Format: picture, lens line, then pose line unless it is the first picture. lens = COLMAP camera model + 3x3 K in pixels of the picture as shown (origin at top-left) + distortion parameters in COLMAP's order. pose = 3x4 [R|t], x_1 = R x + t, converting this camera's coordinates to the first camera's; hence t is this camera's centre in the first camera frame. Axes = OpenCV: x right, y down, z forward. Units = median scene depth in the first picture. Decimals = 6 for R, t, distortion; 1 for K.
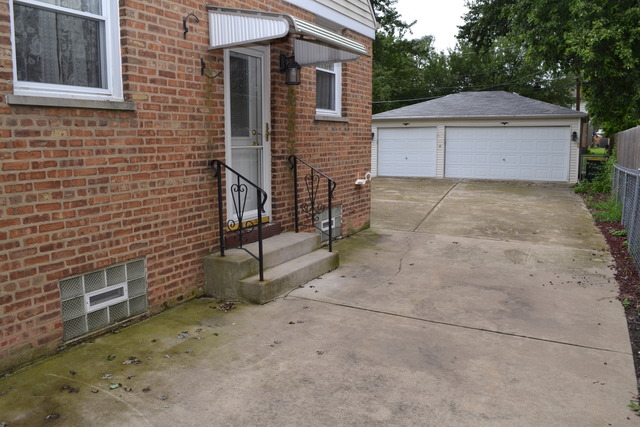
lens RADIAL K [[510.0, 0, 318.9], [0, 510.0, 213.3], [0, 0, 1]] dist [-0.086292, 0.018816]
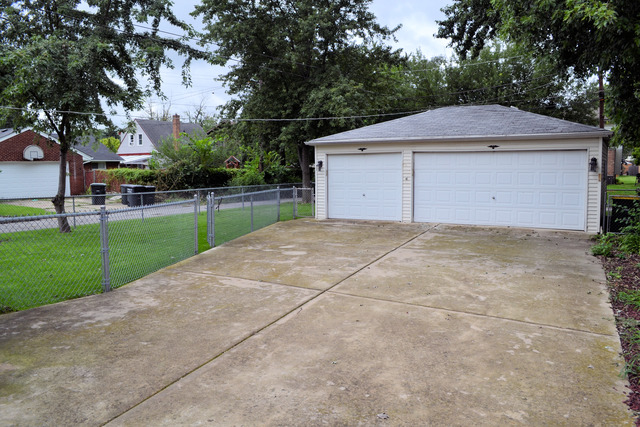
lens RADIAL K [[510.0, 0, 320.8], [0, 510.0, 214.0], [0, 0, 1]] dist [-0.086292, 0.018816]
pose [[0.999109, 0.002494, -0.042121, 0.140793], [-0.004634, 0.998699, -0.050787, -0.042655], [0.041939, 0.050936, 0.997821, 0.257053]]
